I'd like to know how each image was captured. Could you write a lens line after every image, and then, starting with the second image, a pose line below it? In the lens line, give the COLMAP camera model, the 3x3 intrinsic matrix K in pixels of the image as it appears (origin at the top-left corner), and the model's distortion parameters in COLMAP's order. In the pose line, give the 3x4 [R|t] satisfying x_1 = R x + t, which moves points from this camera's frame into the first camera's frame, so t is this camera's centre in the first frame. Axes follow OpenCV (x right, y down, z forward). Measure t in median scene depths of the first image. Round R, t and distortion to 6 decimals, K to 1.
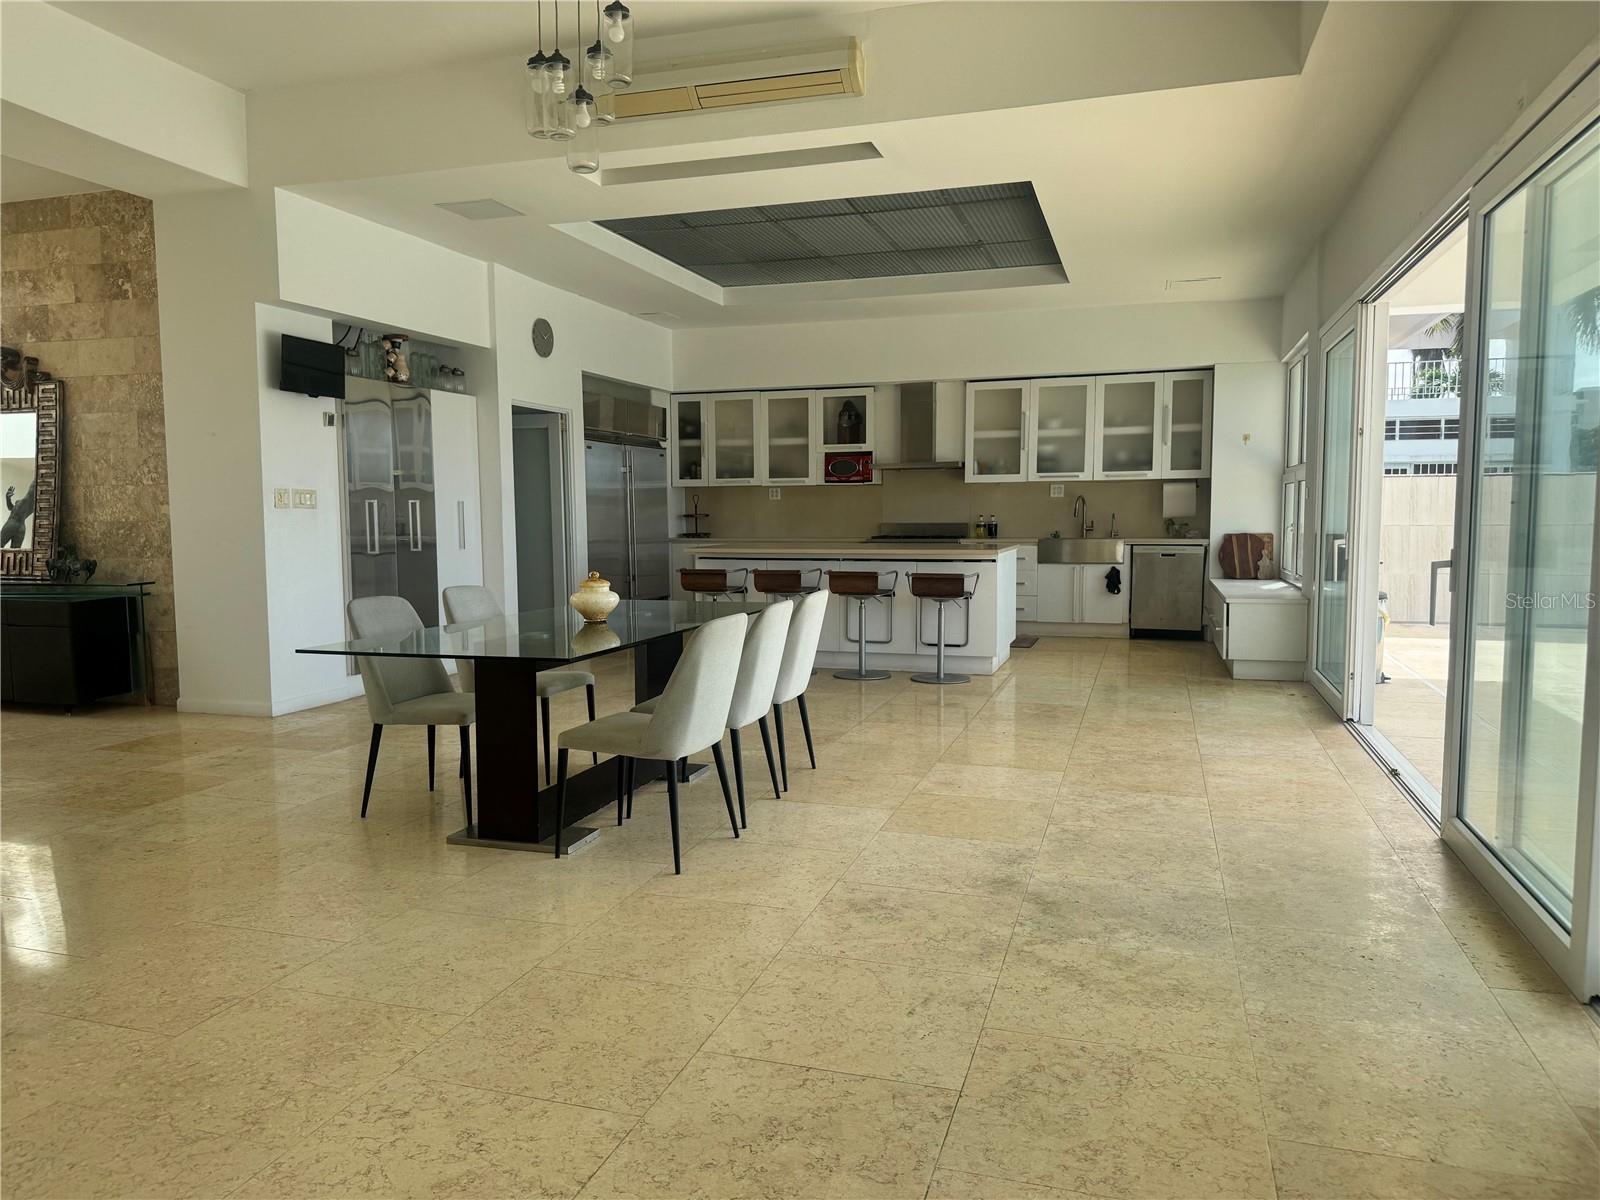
lens RADIAL K [[1121.2, 0, 798.2], [0, 1121.2, 590.5], [0, 0, 1]] dist [0.064536, -0.080670]
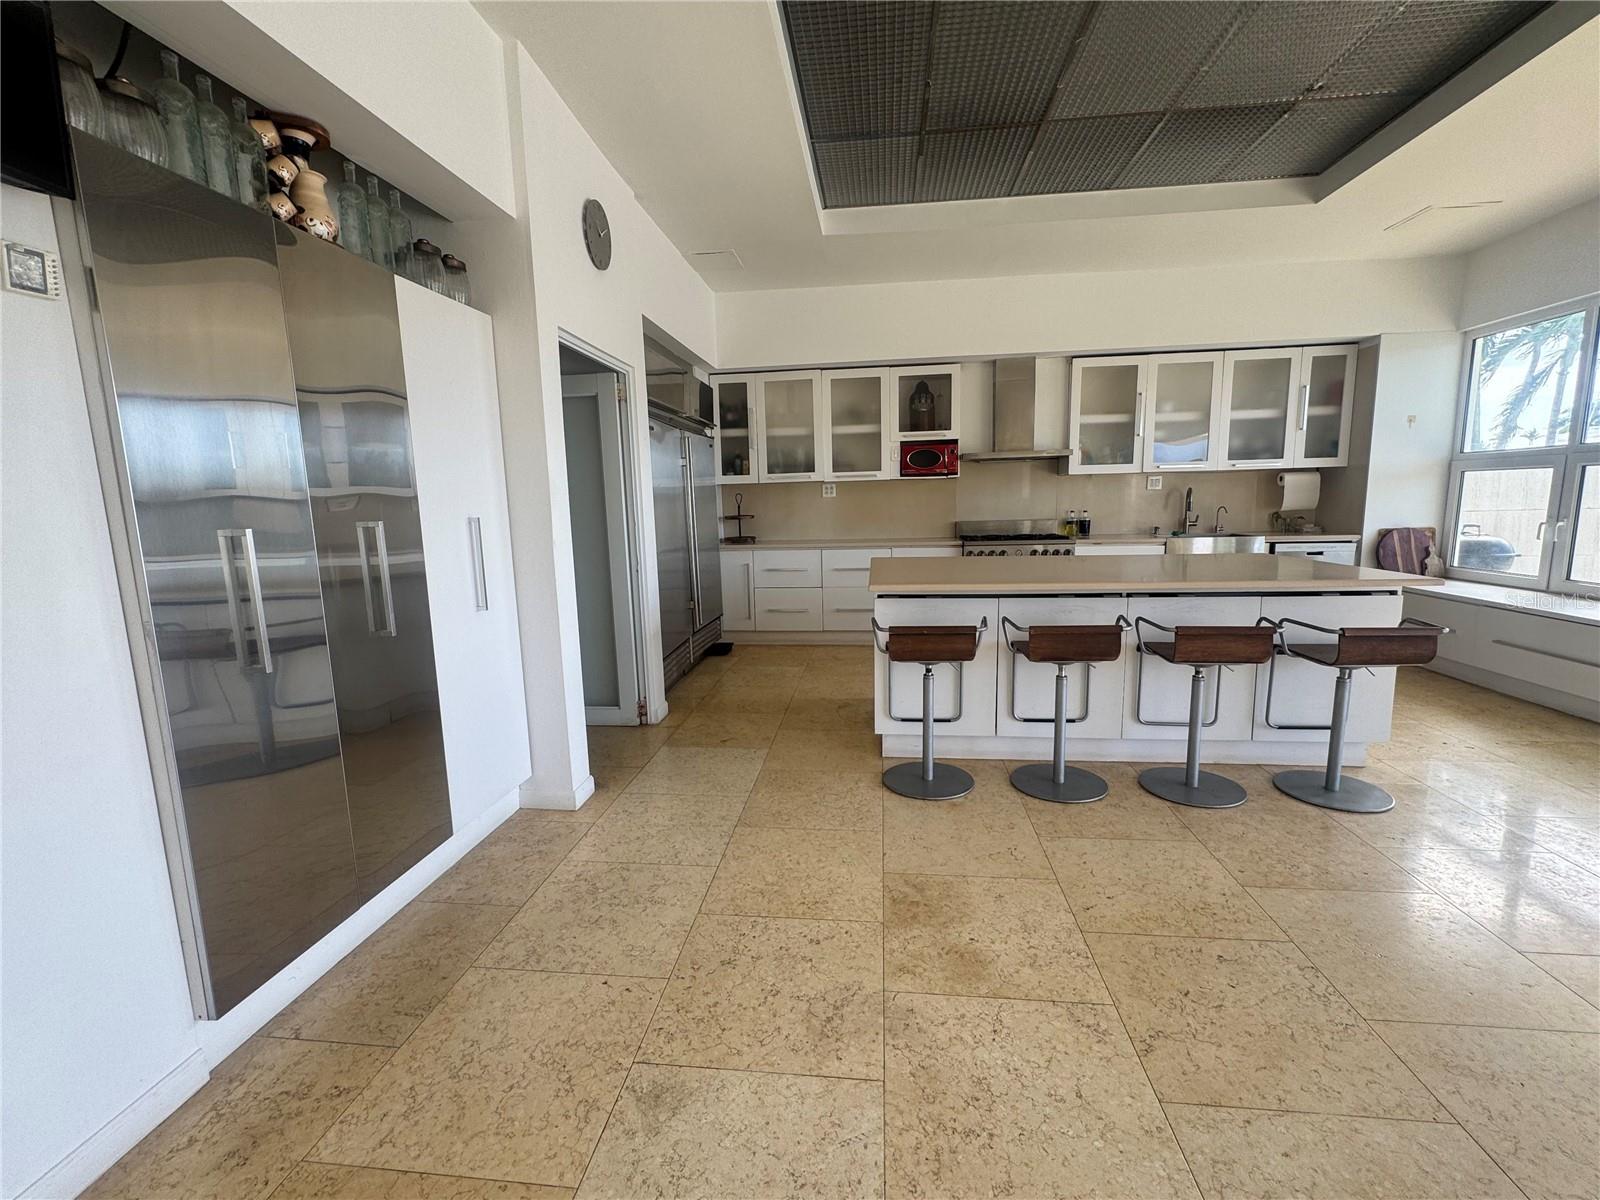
lens RADIAL K [[692.4, 0, 802.2], [0, 692.4, 604.2], [0, 0, 1]] dist [-0.024104, 0.000420]
pose [[0.980697, -0.049555, 0.189150, -0.159126], [0.033987, 0.995828, 0.084680, -0.046533], [-0.192557, -0.076617, 0.978290, 0.491896]]
